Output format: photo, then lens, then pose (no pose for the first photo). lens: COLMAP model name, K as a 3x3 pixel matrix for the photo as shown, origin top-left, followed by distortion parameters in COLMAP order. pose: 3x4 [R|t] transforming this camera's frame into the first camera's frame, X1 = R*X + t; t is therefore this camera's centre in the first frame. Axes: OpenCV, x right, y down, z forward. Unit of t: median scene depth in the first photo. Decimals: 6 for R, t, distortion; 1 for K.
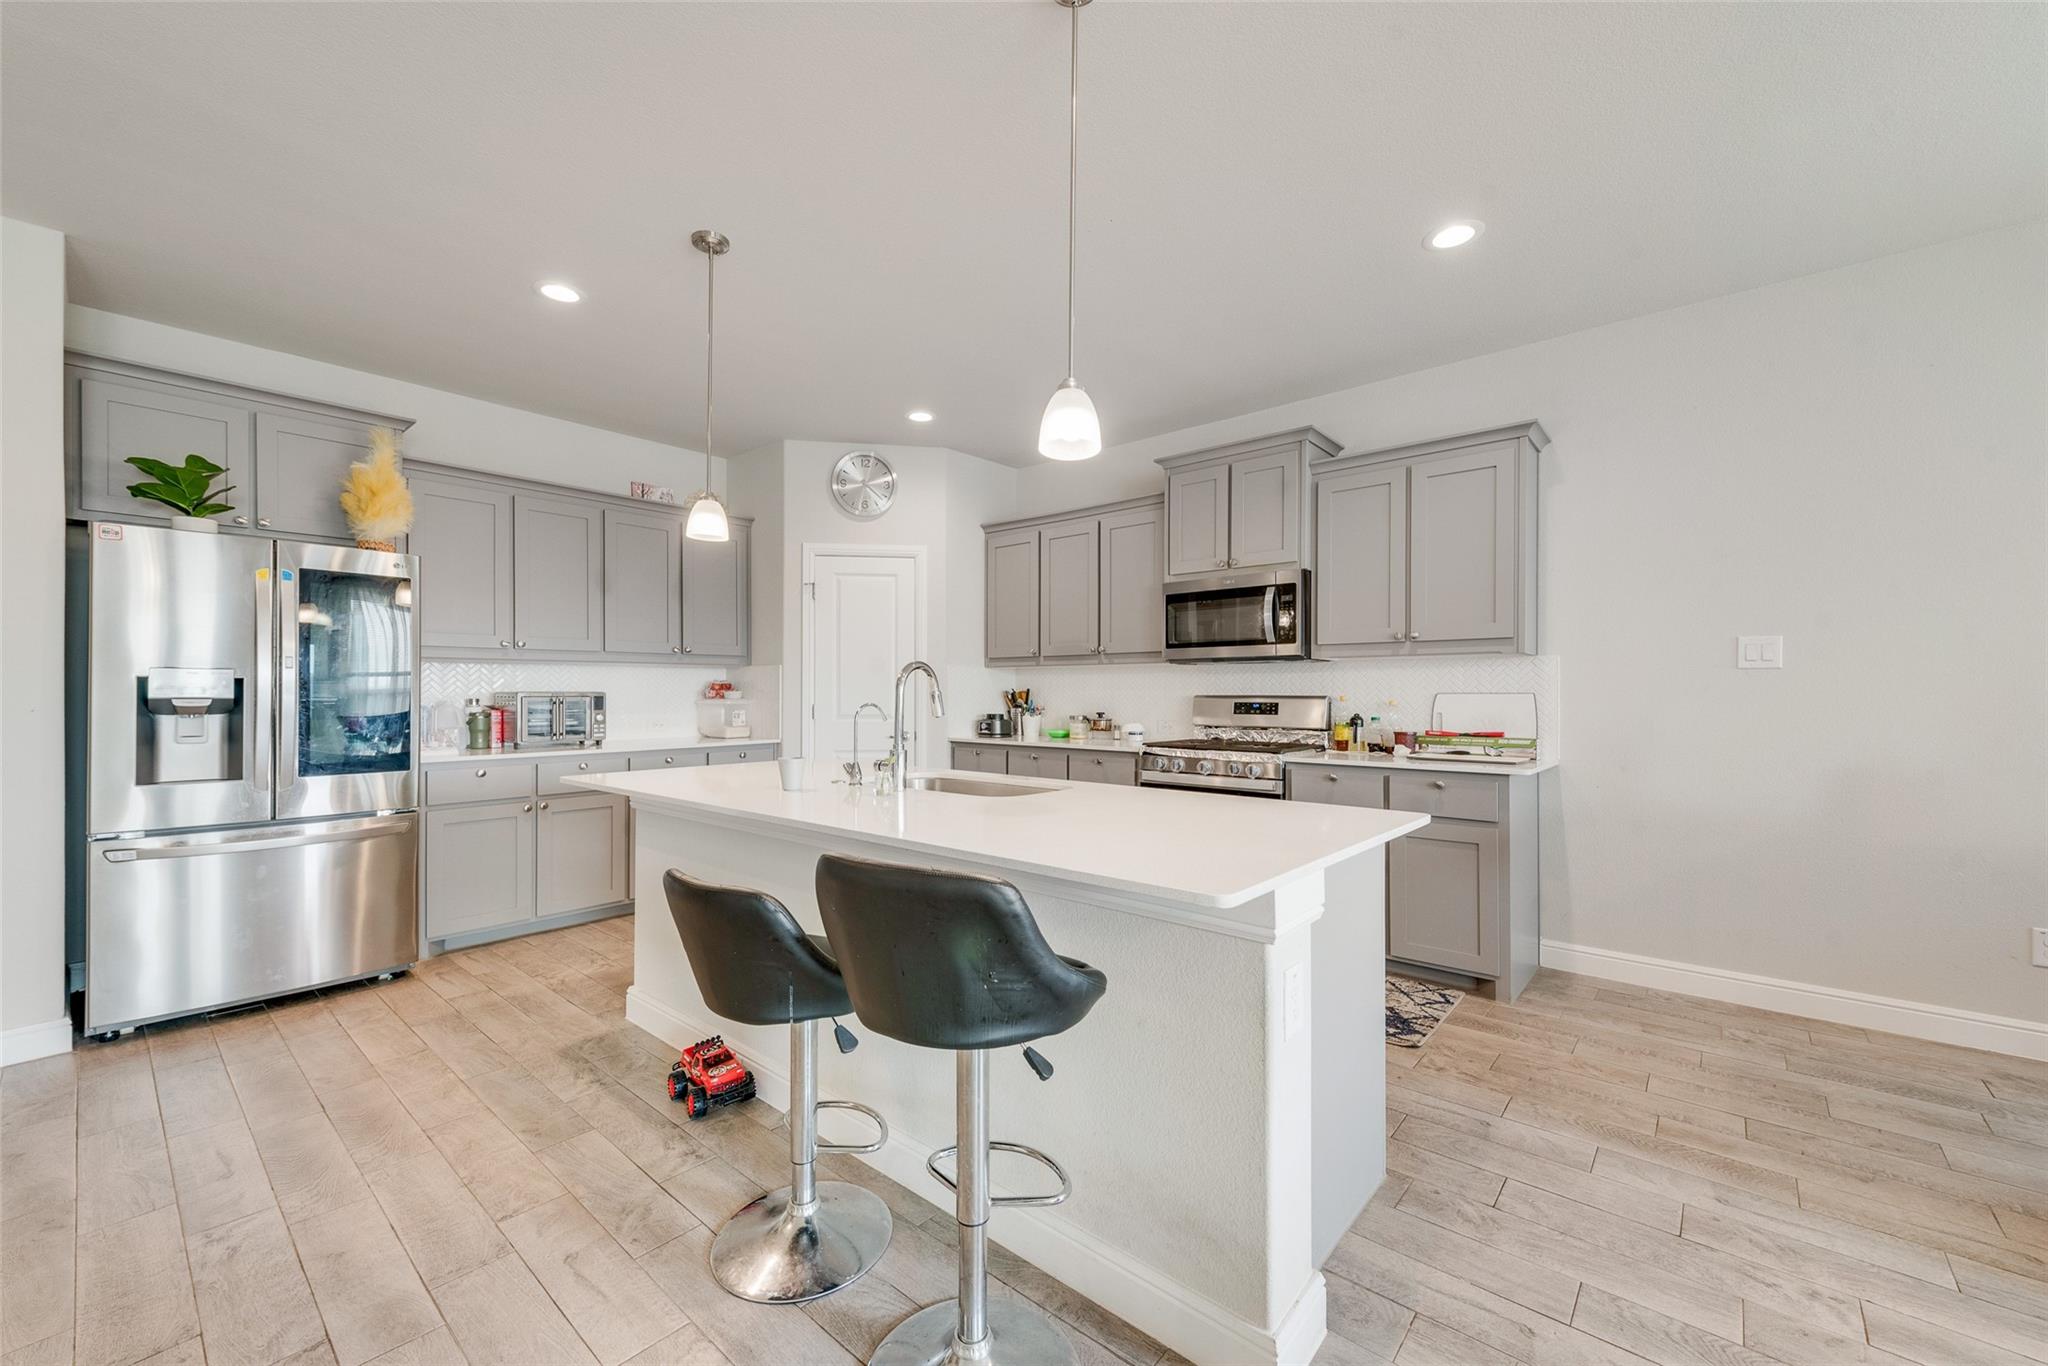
lens RADIAL K [[802.9, 0, 1023.1], [0, 802.9, 691.4], [0, 0, 1]] dist [0.014138, -0.003299]
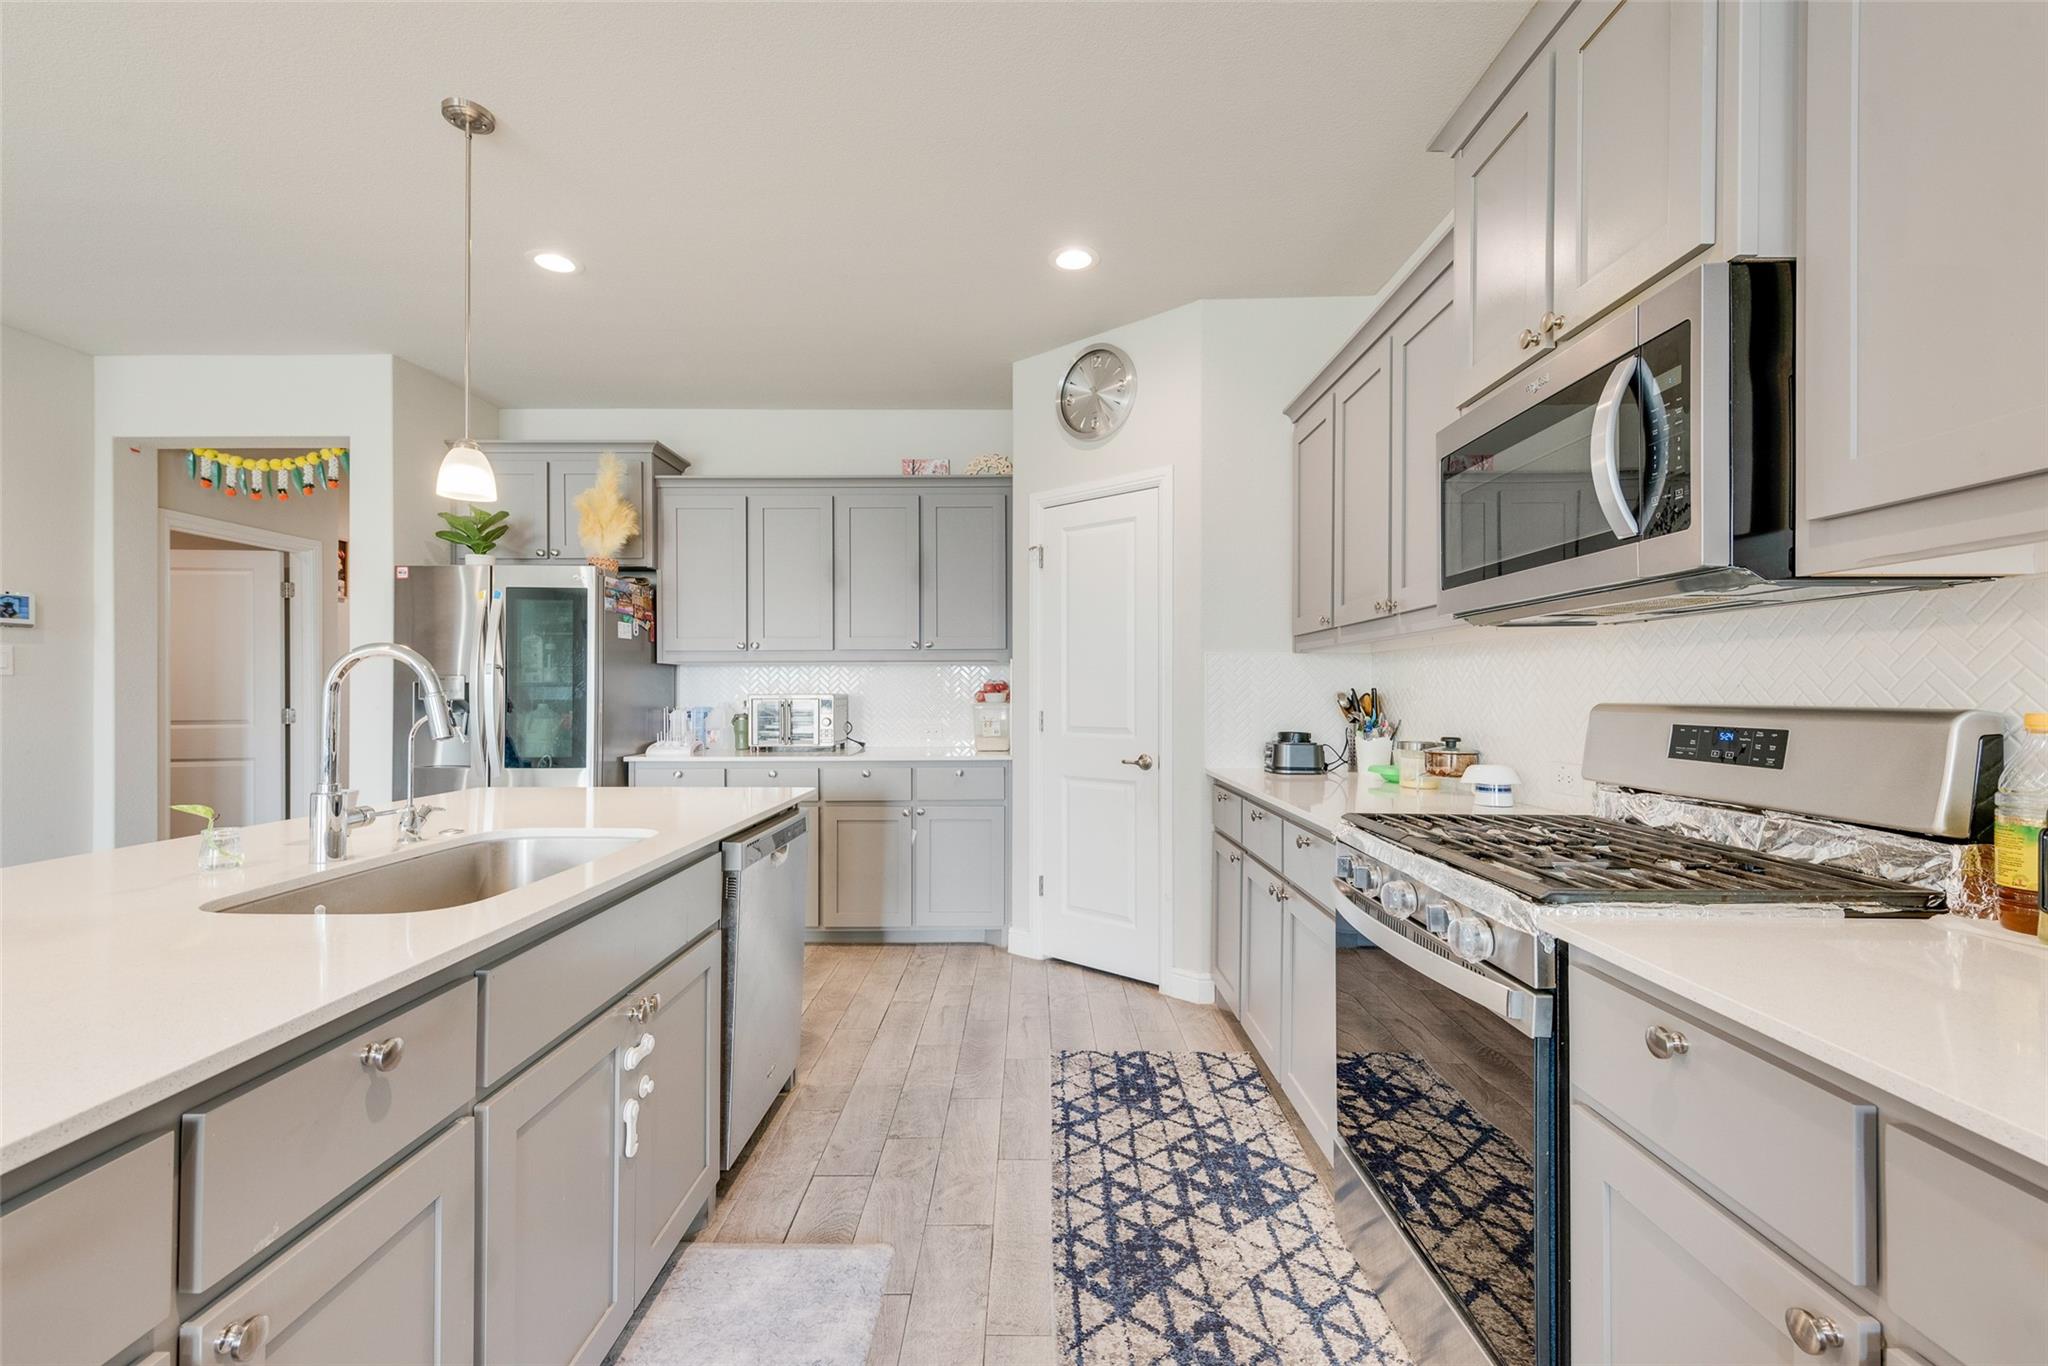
lens RADIAL K [[861.2, 0, 1023.9], [0, 861.2, 688.7], [0, 0, 1]] dist [0.019652, -0.006582]
pose [[0.649708, -0.003888, -0.760174, 0.410492], [0.000940, 0.999990, -0.004311, -0.000832], [0.760183, 0.002086, 0.649705, 0.595315]]
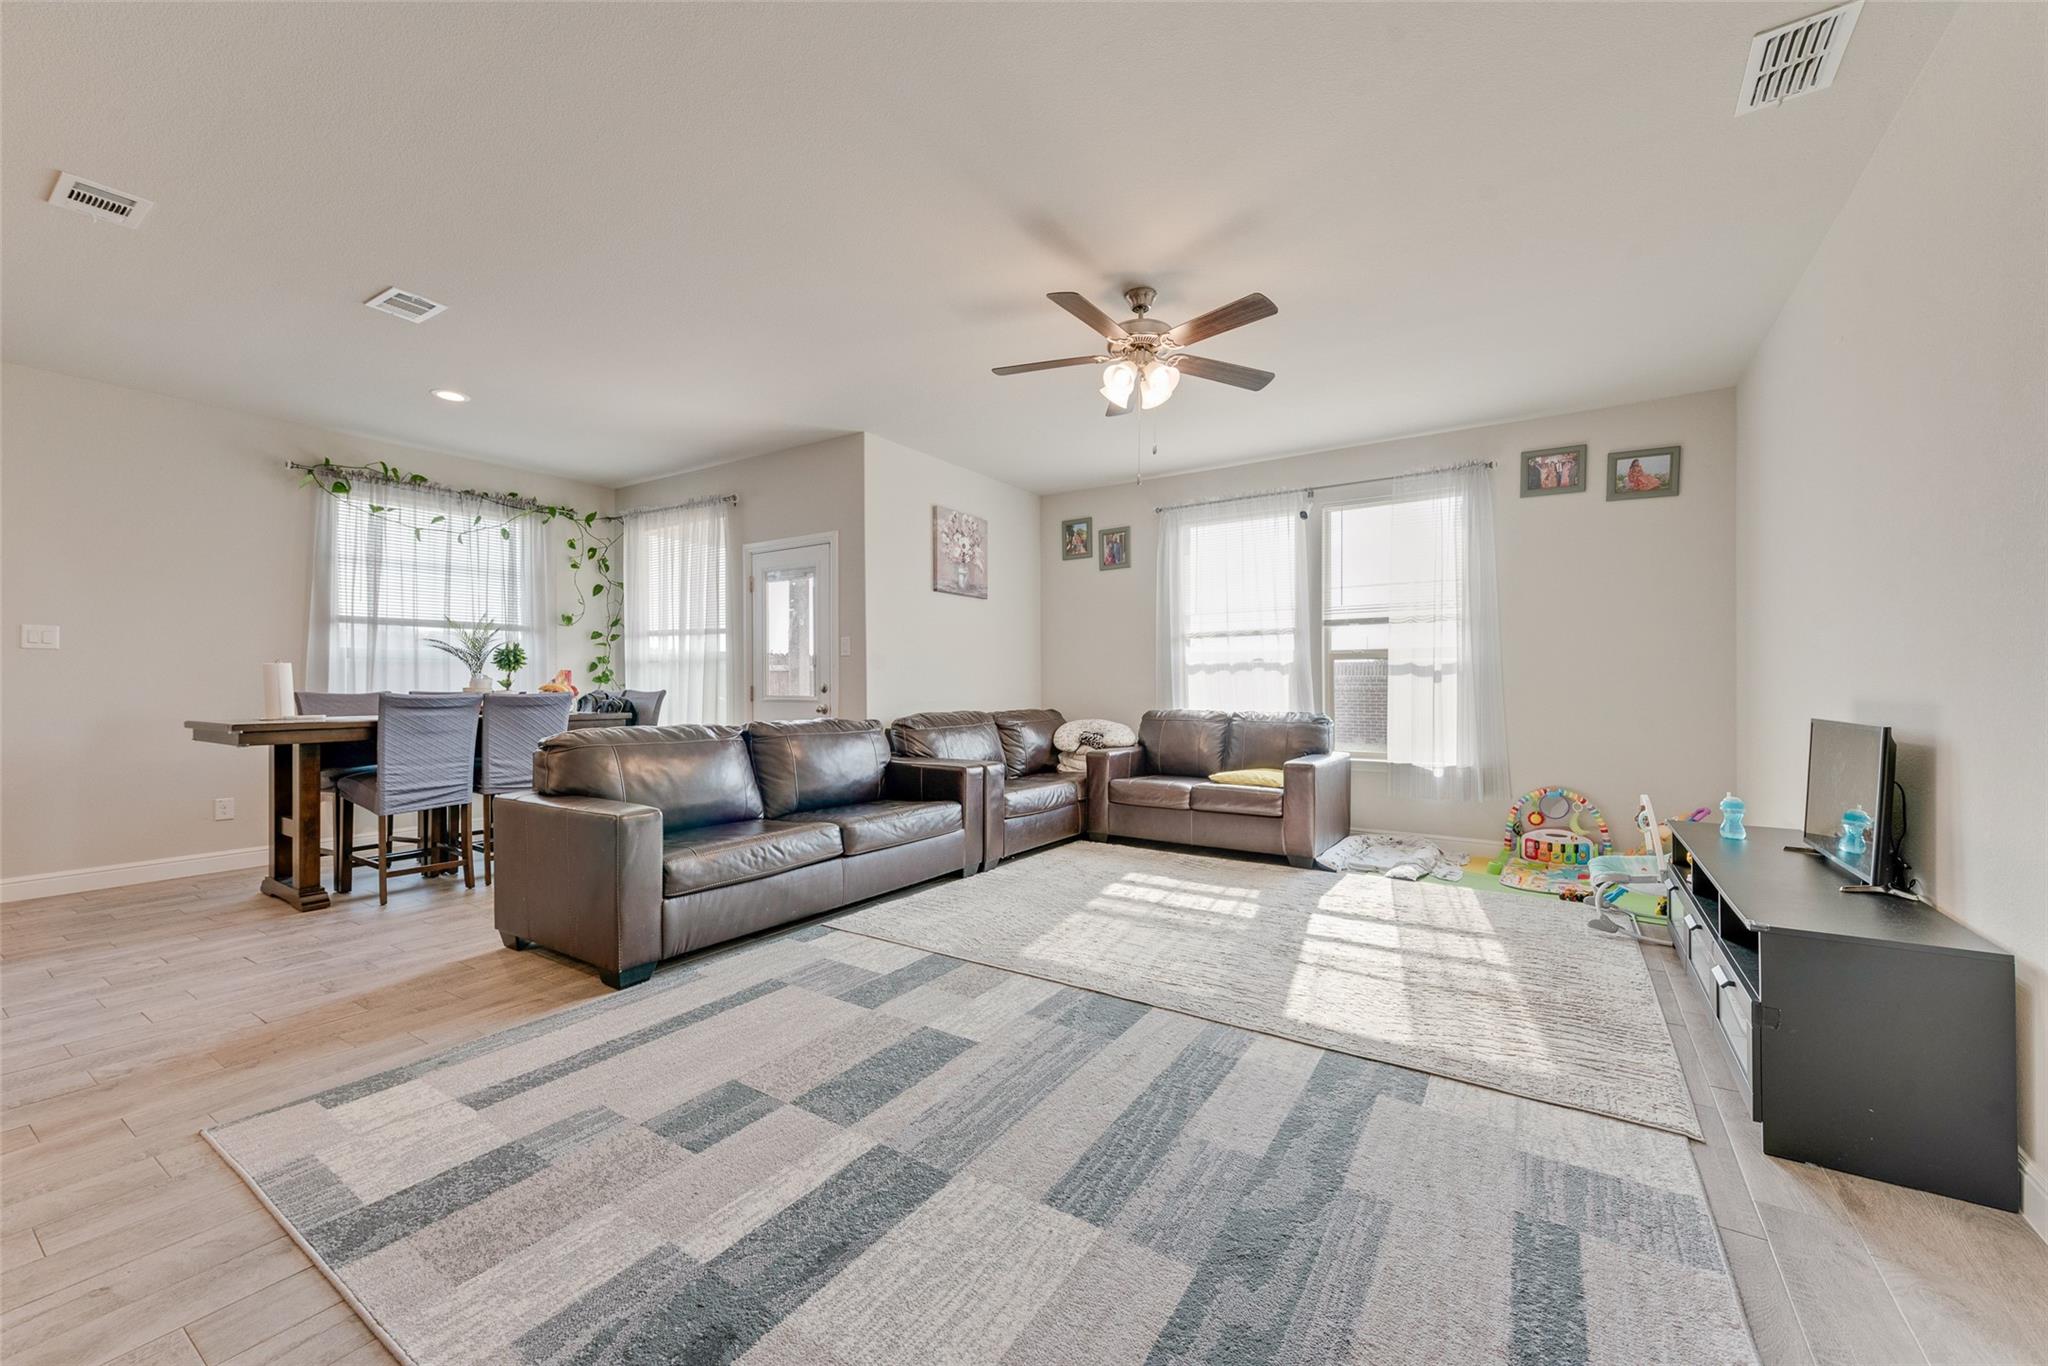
lens RADIAL K [[802.9, 0, 1023.1], [0, 802.9, 691.4], [0, 0, 1]] dist [0.014138, -0.003299]
pose [[-0.130794, -0.005106, 0.991396, -0.522509], [0.000802, 0.999986, 0.005256, 0.029041], [-0.991409, 0.001482, -0.130788, -0.363365]]
